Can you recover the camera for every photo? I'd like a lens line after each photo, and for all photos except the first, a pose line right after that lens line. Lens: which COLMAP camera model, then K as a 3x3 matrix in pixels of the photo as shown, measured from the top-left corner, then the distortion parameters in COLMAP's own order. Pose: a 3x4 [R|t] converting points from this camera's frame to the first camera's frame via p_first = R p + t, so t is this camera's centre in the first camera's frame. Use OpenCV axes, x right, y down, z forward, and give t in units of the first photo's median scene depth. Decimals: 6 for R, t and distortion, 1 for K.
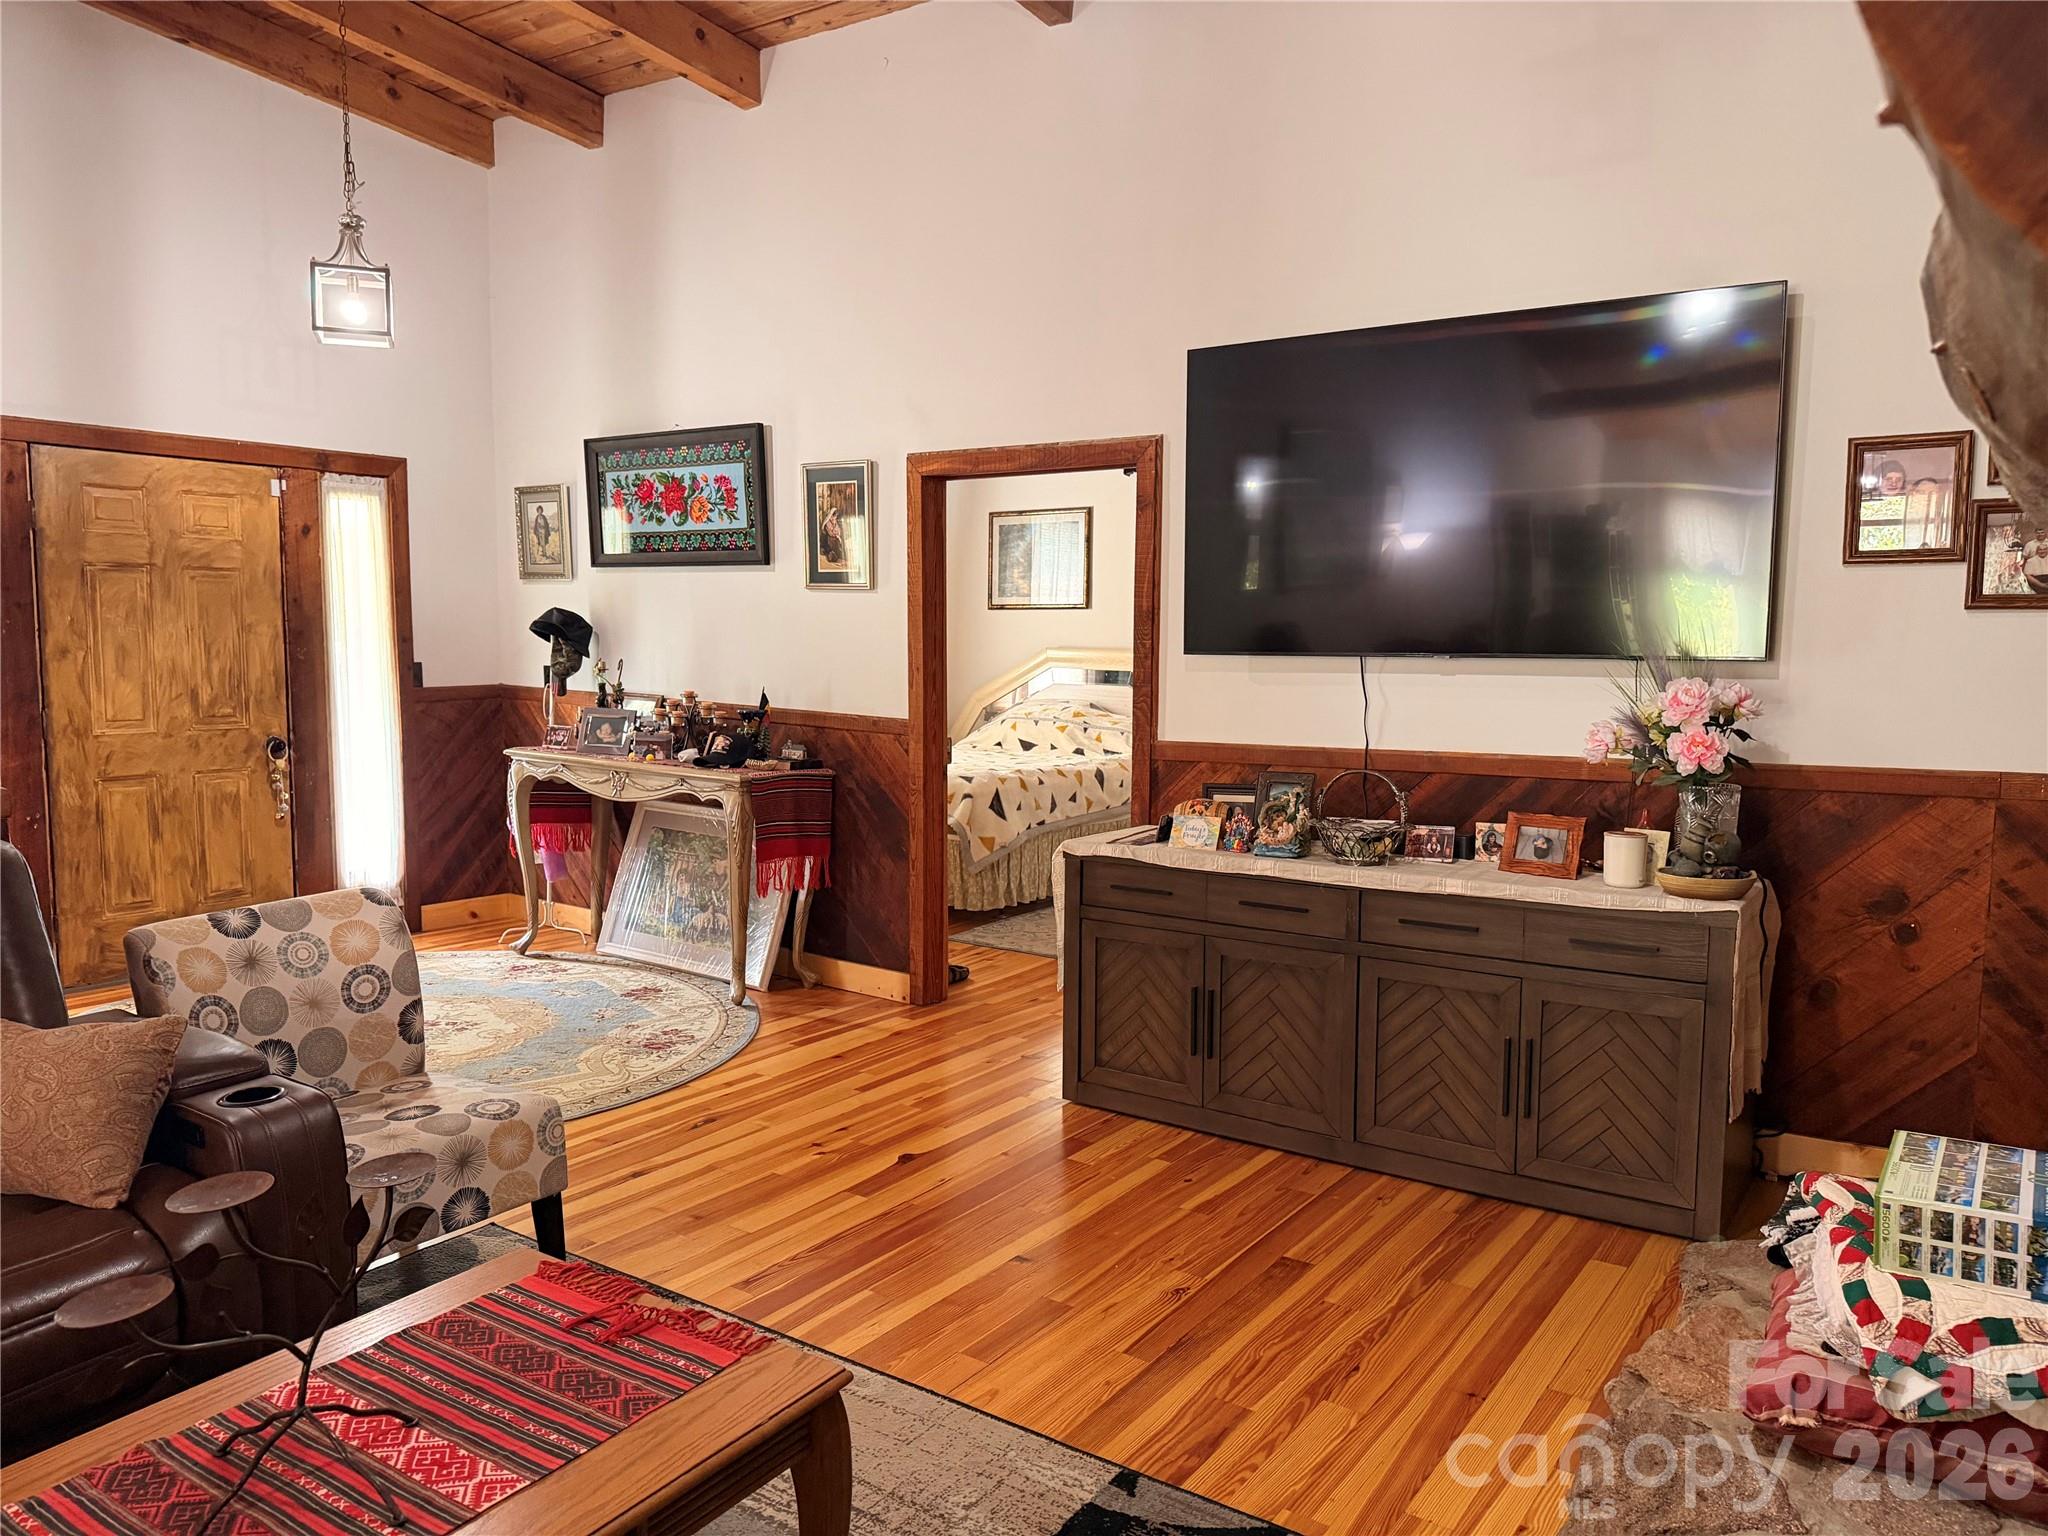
lens RADIAL K [[1447.2, 0, 1037.2], [0, 1447.2, 765.8], [0, 0, 1]] dist [0.051285, -0.067153]
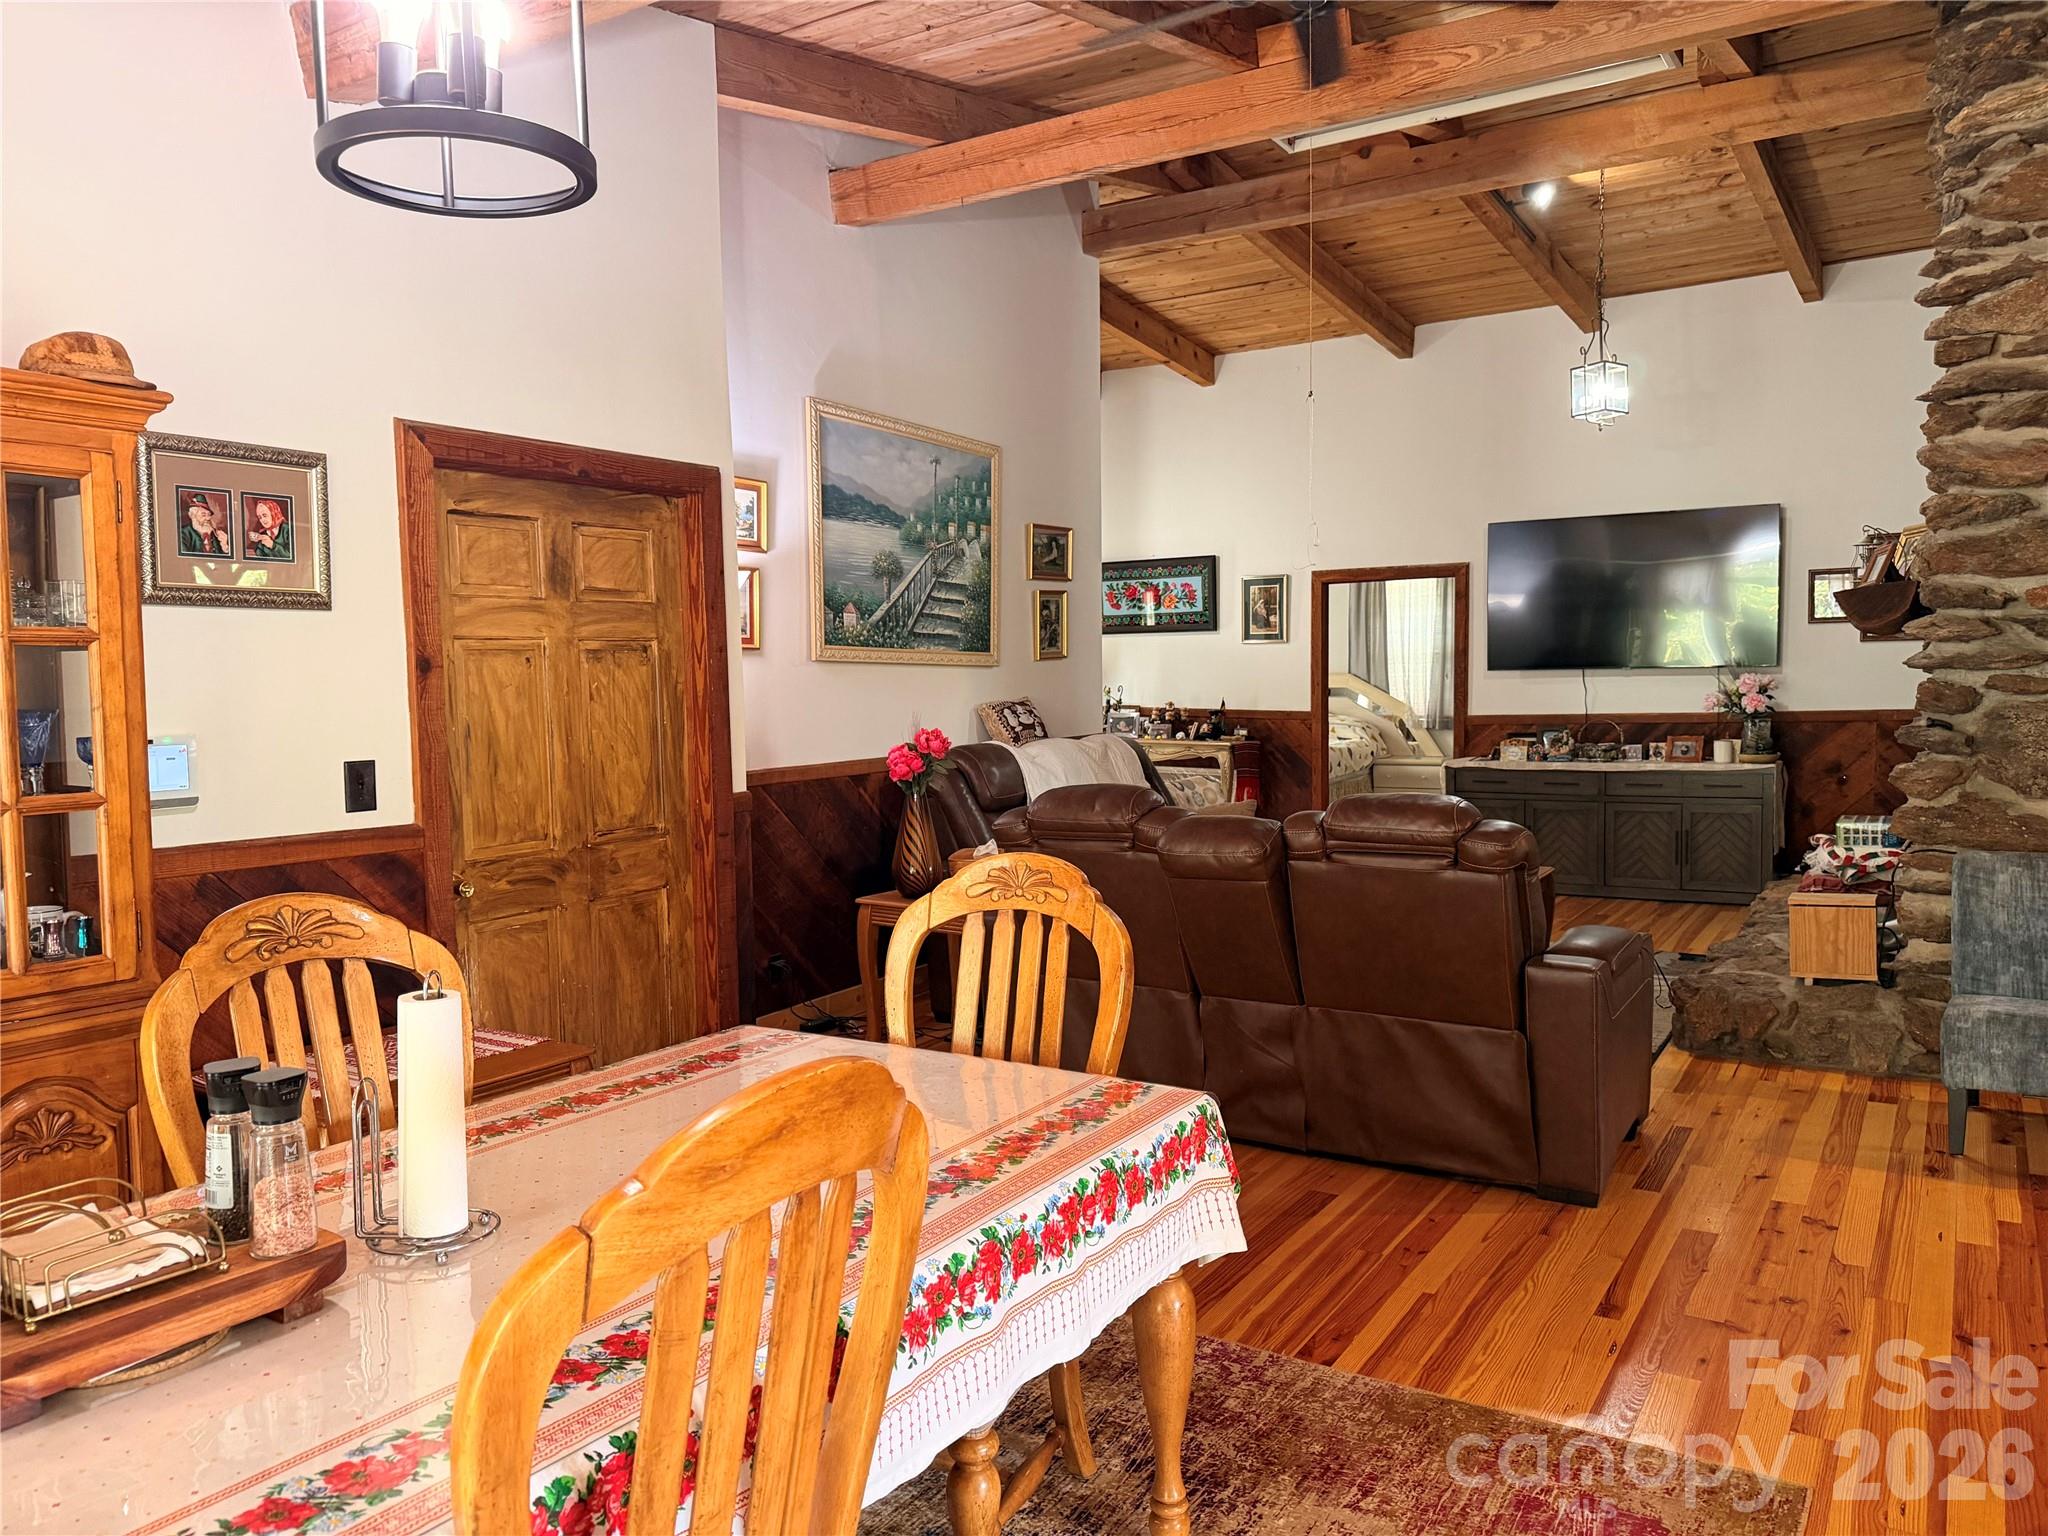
lens RADIAL K [[1447.2, 0, 1012.3], [0, 1447.2, 764.4], [0, 0, 1]] dist [0.051285, -0.067153]
pose [[0.999150, -0.034275, 0.022883, -0.685488], [0.034700, 0.999227, -0.018478, 0.075784], [-0.022232, 0.019256, 0.999567, -1.142821]]
